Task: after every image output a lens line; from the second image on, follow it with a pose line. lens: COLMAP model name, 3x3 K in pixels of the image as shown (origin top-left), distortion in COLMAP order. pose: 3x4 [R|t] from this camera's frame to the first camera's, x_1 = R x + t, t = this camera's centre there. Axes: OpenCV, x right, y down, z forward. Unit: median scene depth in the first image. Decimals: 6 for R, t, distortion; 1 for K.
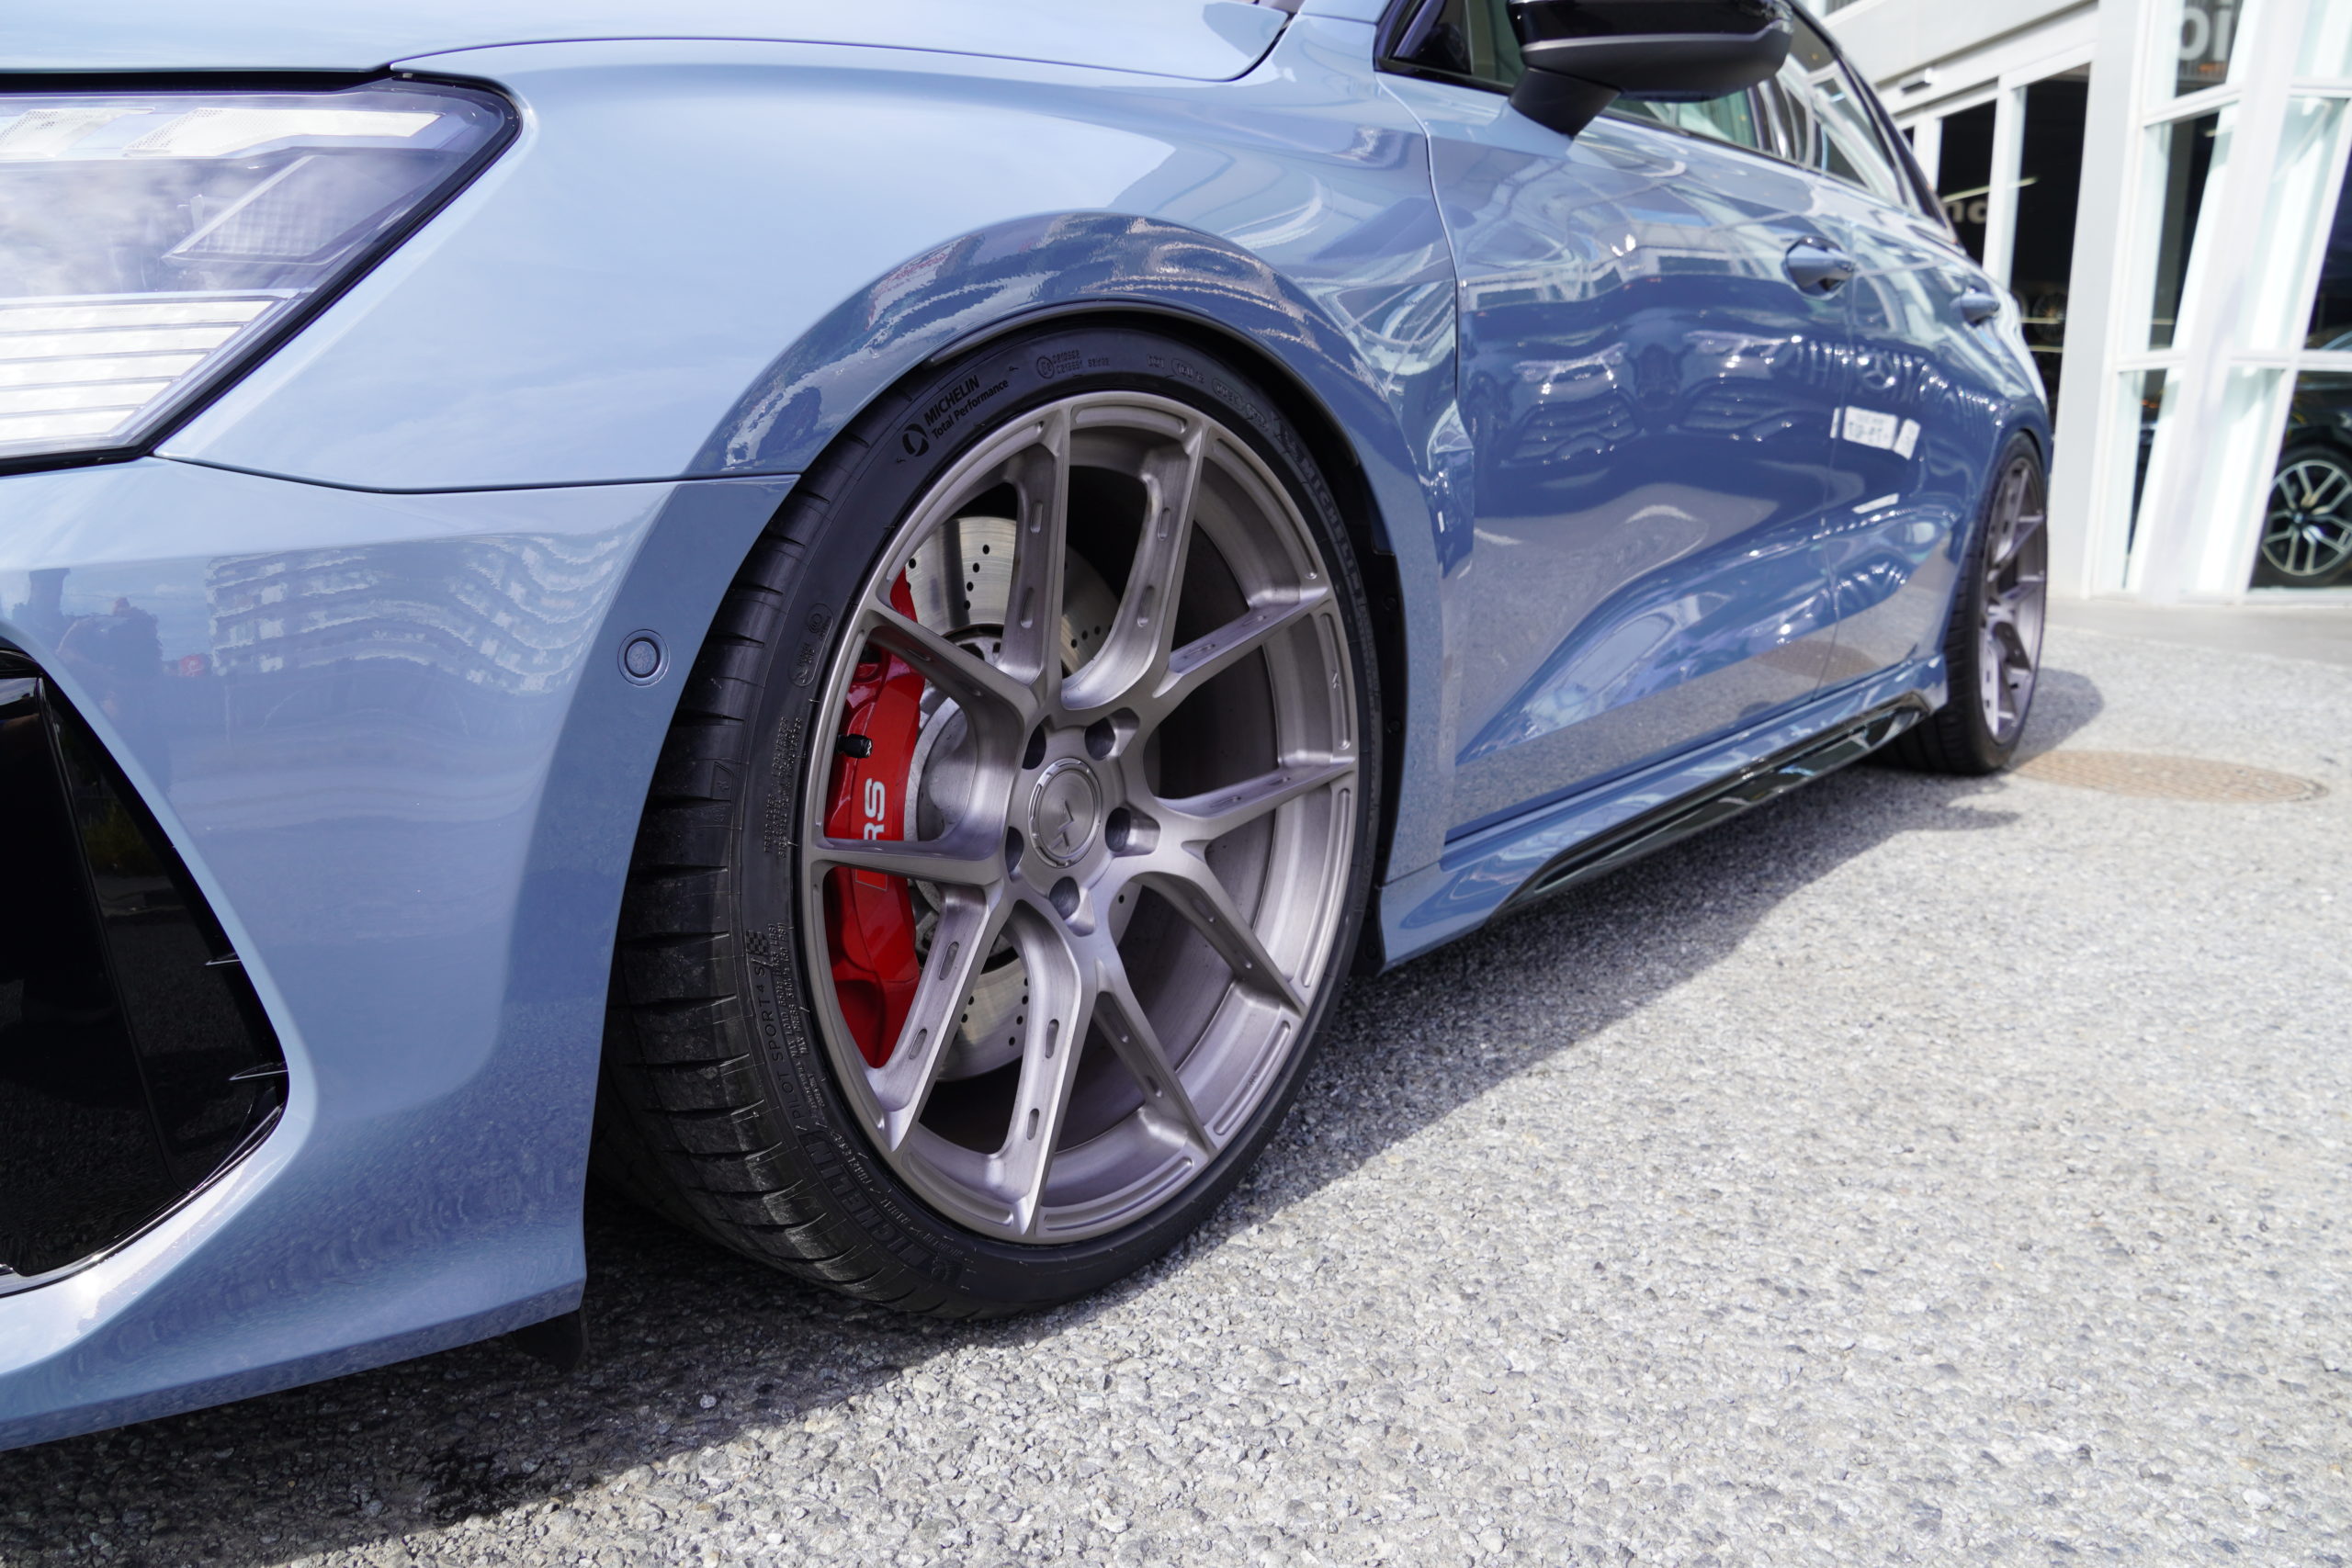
lens RADIAL K [[1742.0, 0, 1170.8], [0, 1742.0, 776.7], [0, 0, 1]] dist [-0.038710, -0.003574]
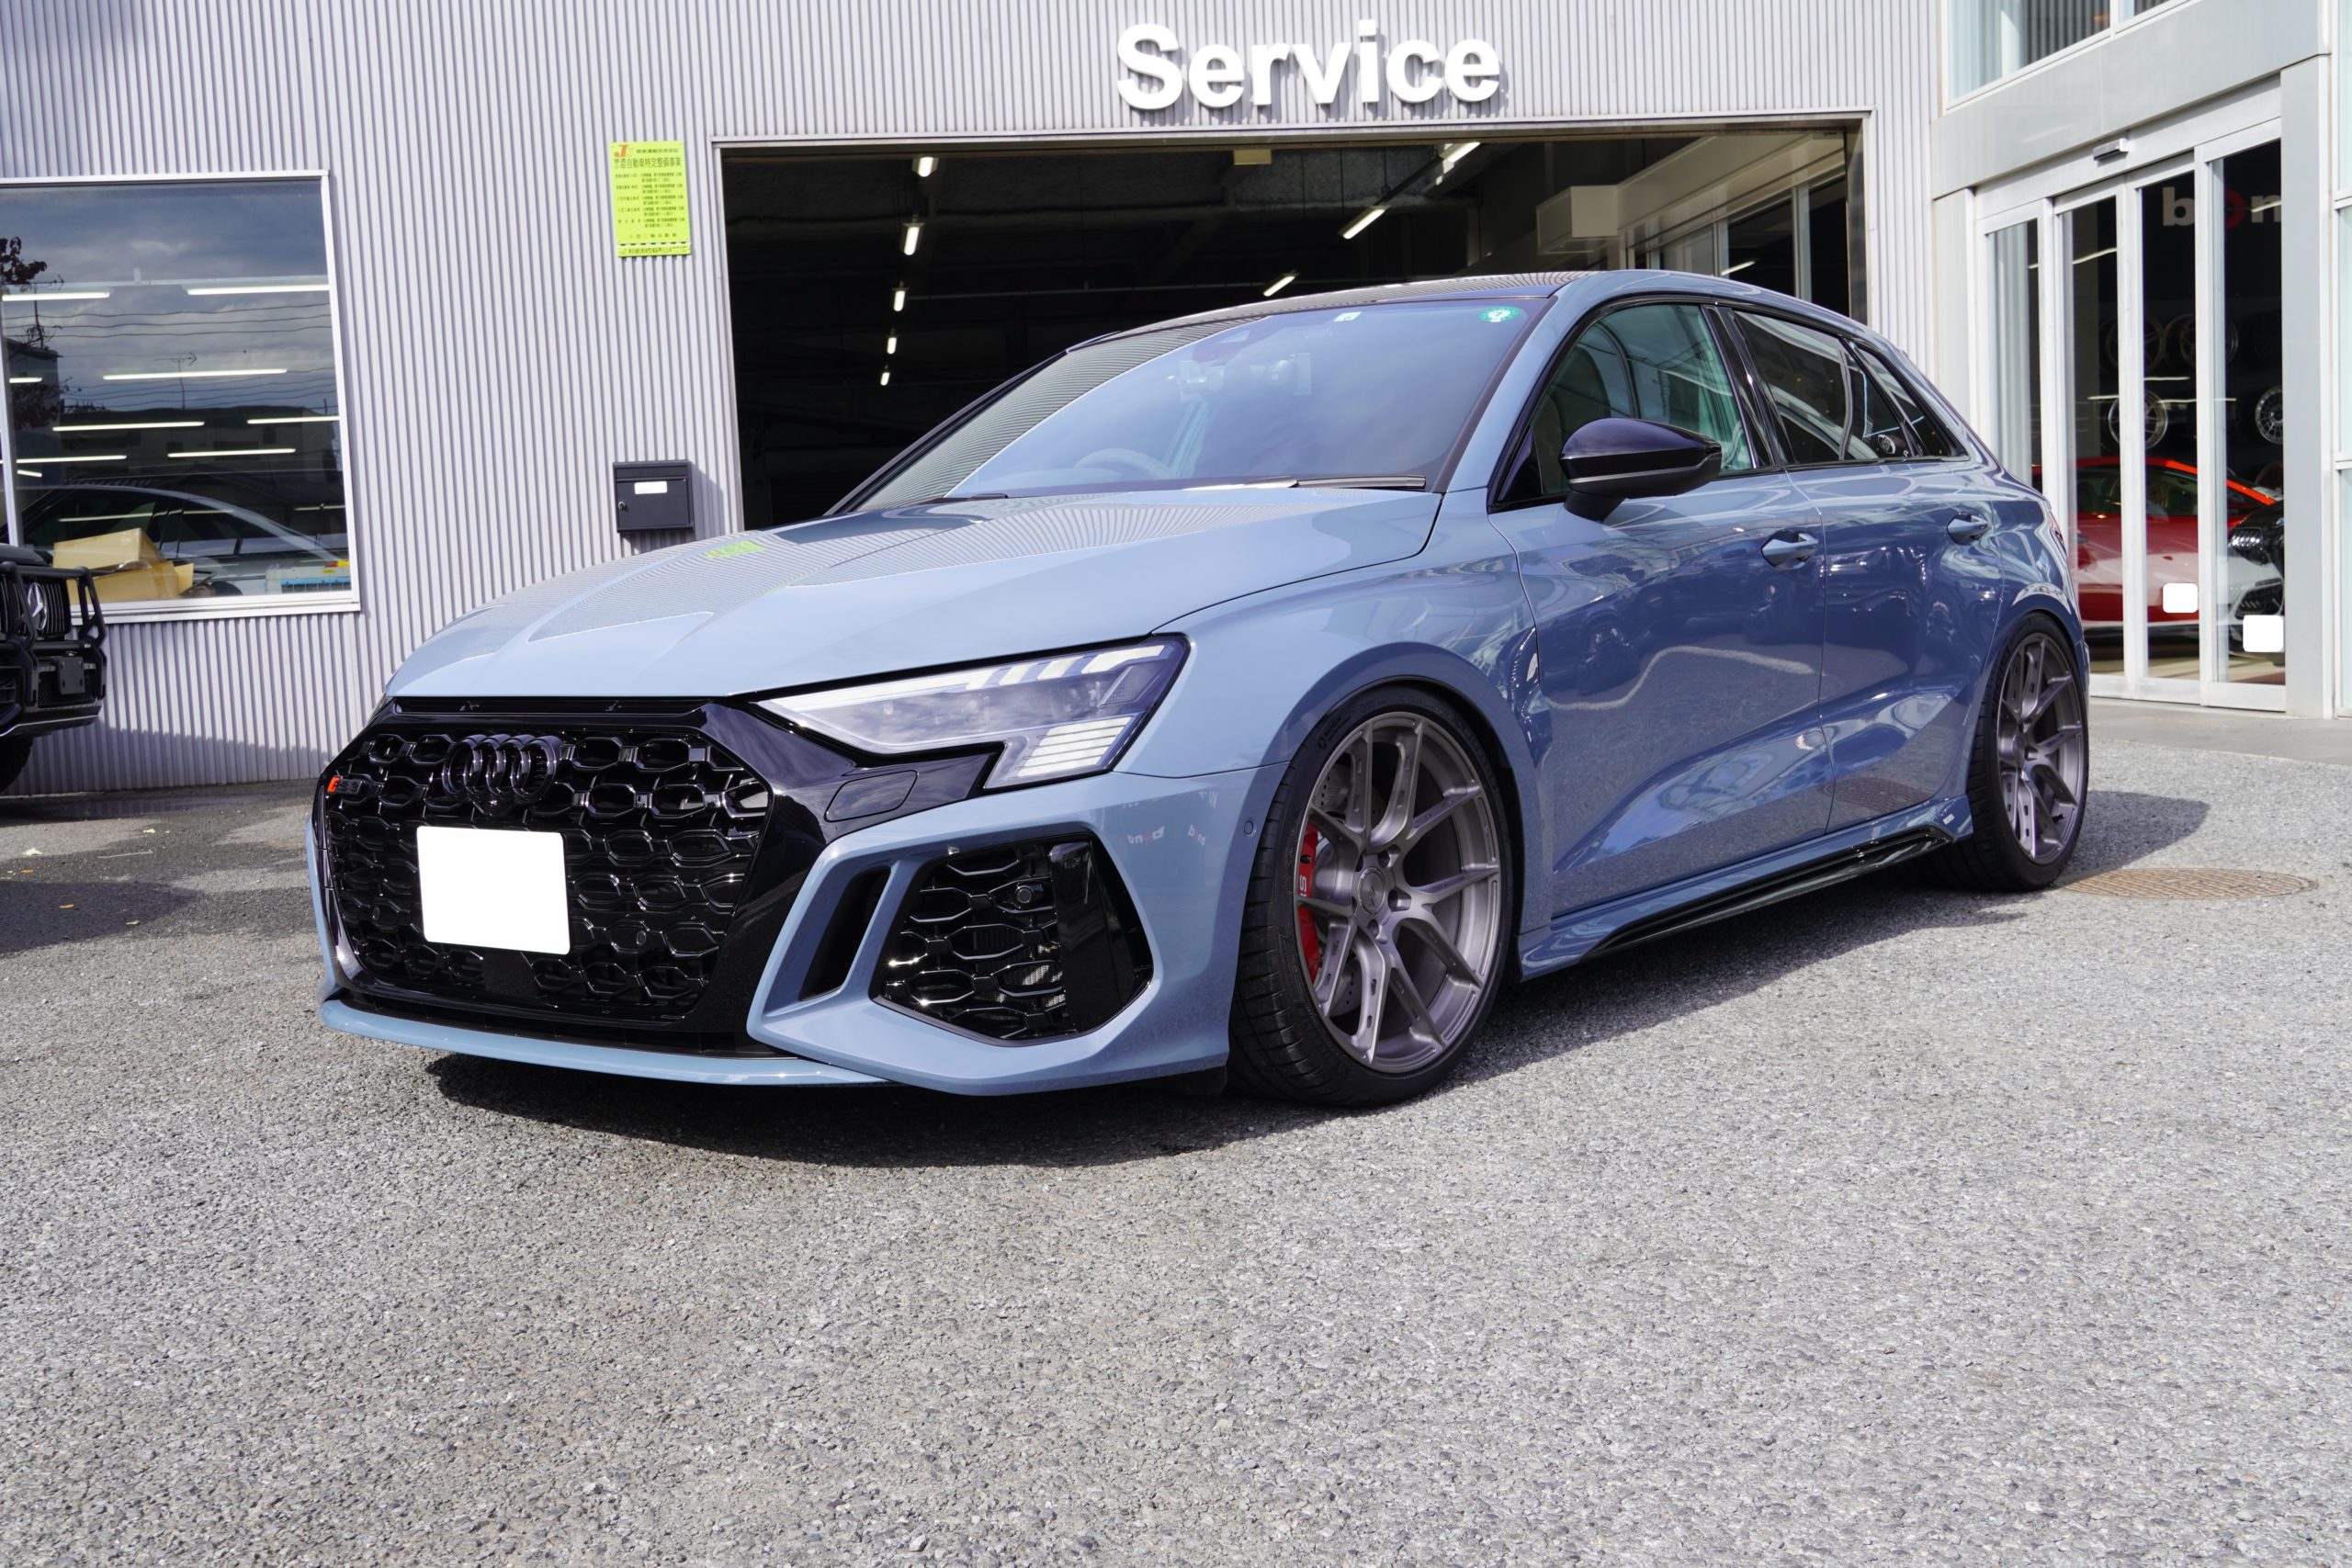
lens RADIAL K [[2606.5, 0, 1175.2], [0, 2606.5, 784.9], [0, 0, 1]] dist [0.014093, 0.000000]
pose [[0.997957, -0.057332, -0.028192, -0.208250], [0.054314, 0.993686, -0.098177, 0.198900], [0.033643, 0.096445, 0.994770, -2.367793]]
